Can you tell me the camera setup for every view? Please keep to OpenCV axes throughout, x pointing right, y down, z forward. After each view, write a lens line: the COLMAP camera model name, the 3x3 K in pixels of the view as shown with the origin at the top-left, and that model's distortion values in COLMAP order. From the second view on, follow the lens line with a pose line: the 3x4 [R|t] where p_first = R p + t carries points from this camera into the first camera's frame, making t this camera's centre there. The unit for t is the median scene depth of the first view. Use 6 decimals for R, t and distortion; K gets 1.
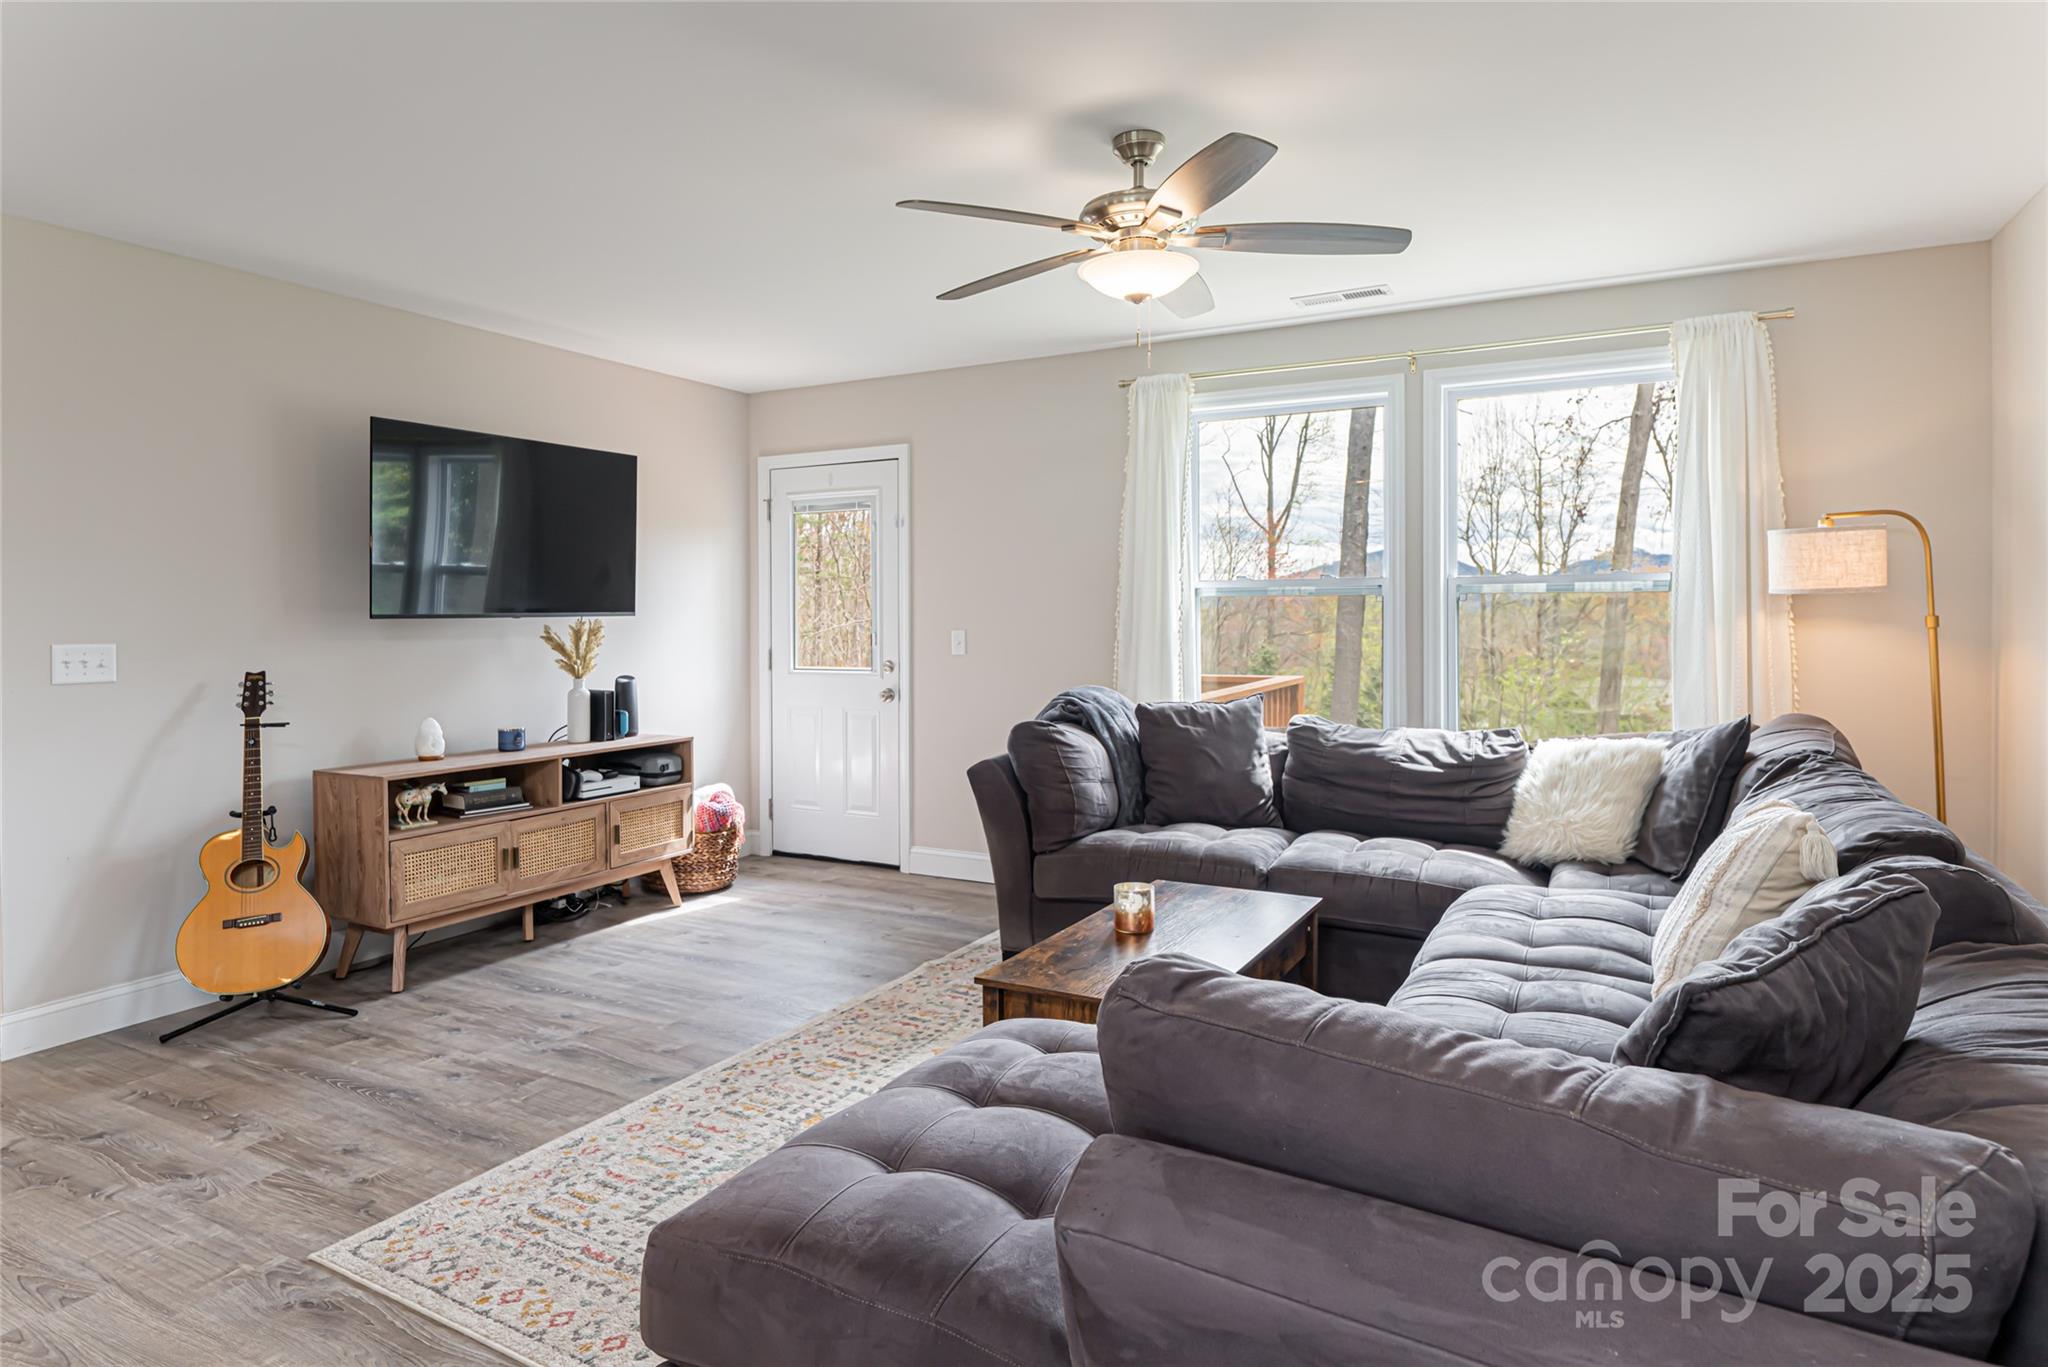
lens RADIAL K [[1160.0, 0, 962.6], [0, 1160.0, 631.9], [0, 0, 1]] dist [-0.001237, 0.000774]
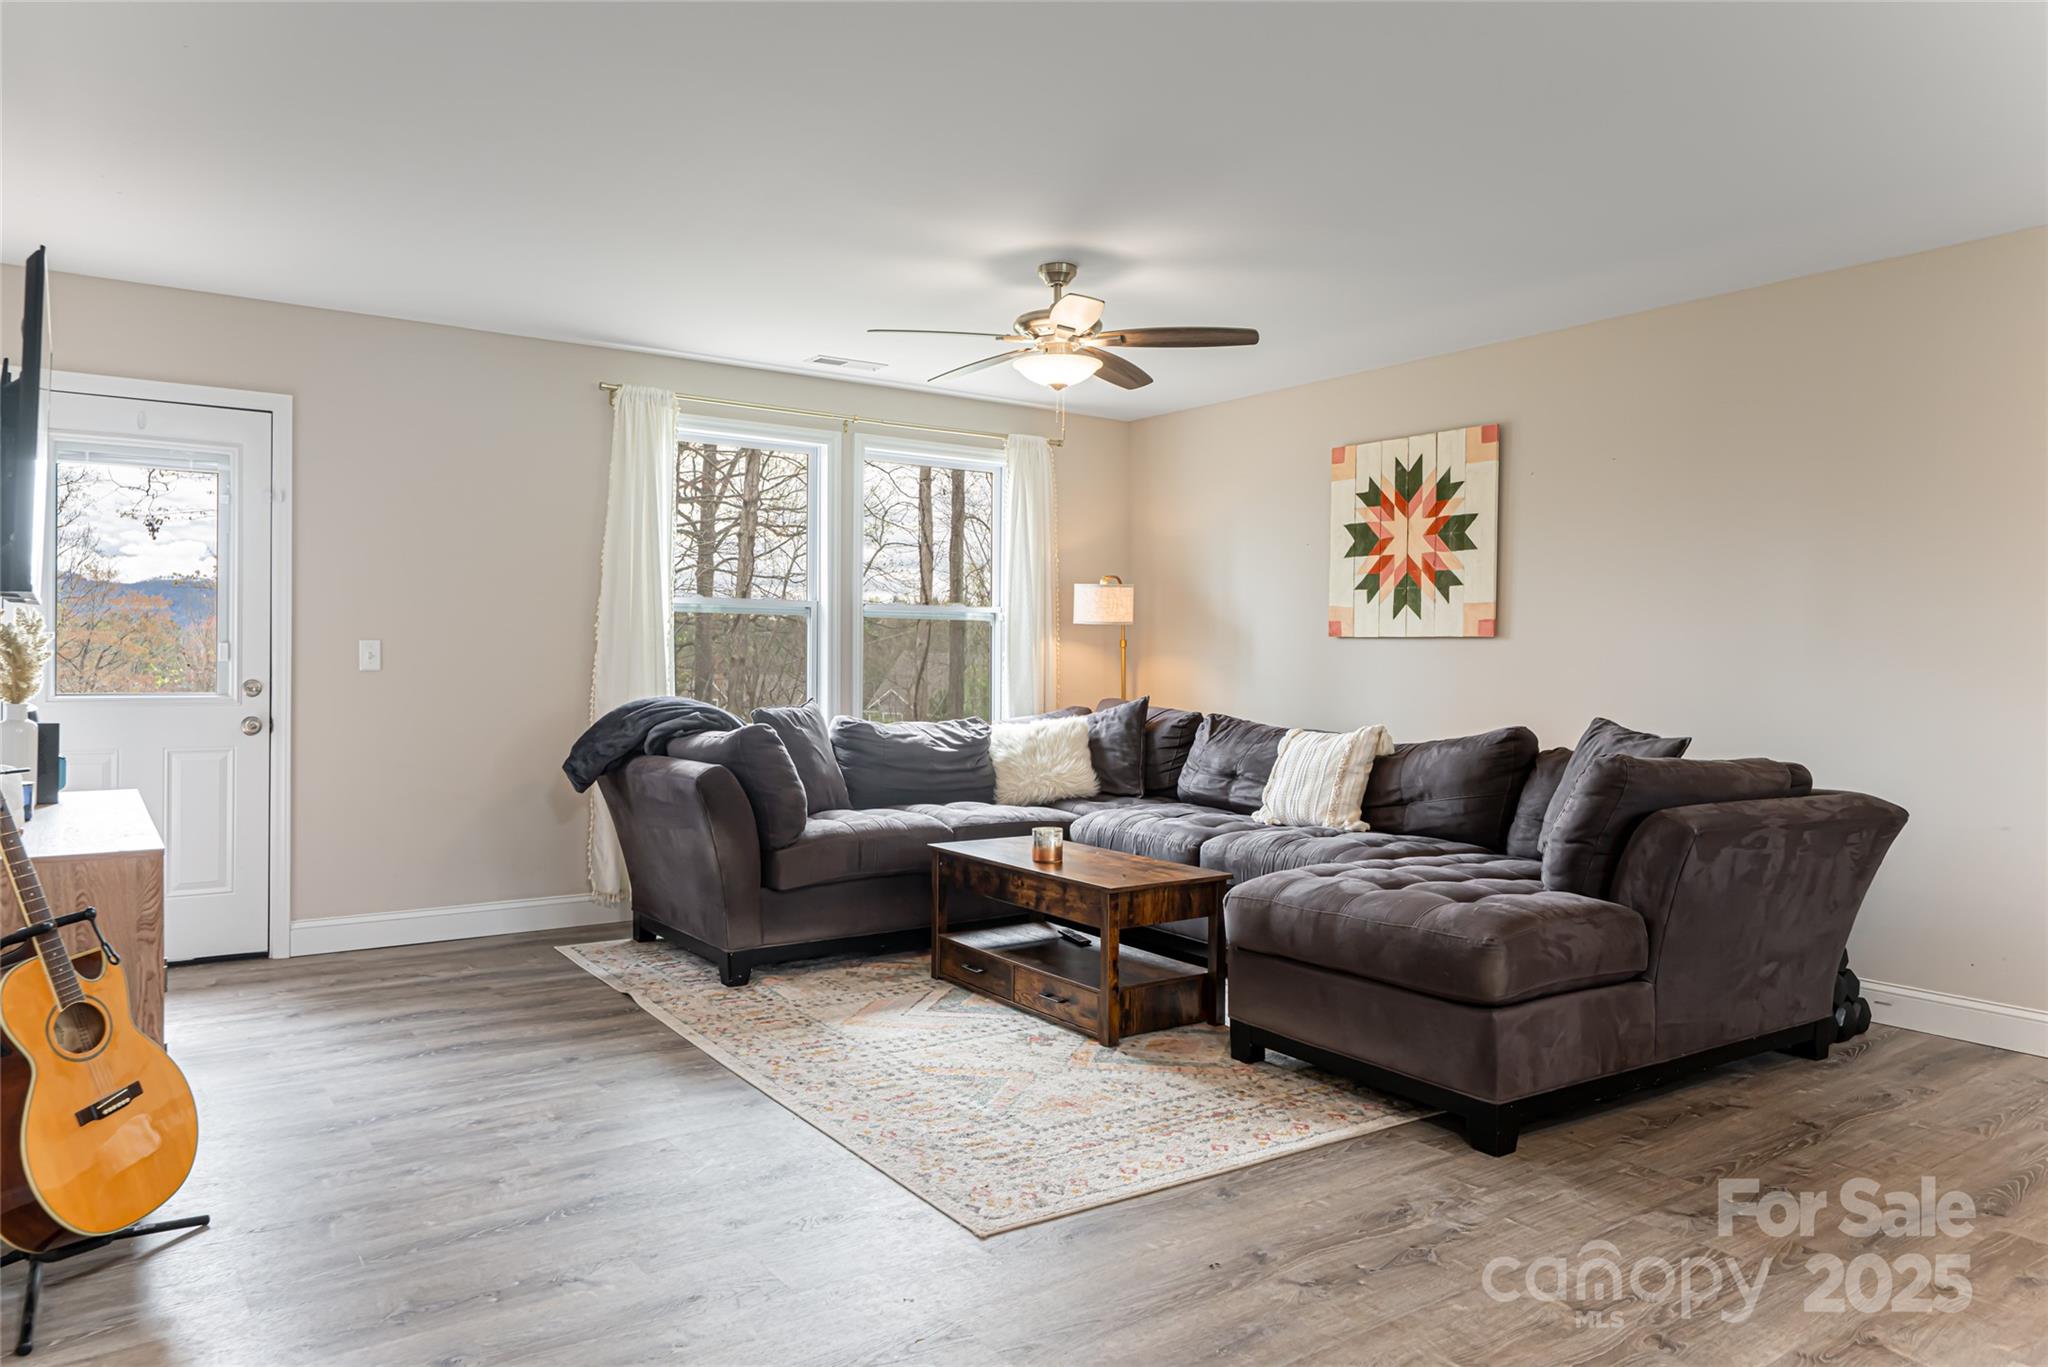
lens RADIAL K [[1326.3, 0, 1022.3], [0, 1326.3, 664.6], [0, 0, 1]] dist [0.004034, -0.000161]
pose [[0.445315, 0.003484, 0.895367, -0.875957], [0.001027, 0.999990, -0.004402, 0.027908], [-0.895373, 0.002880, 0.445307, 0.252673]]
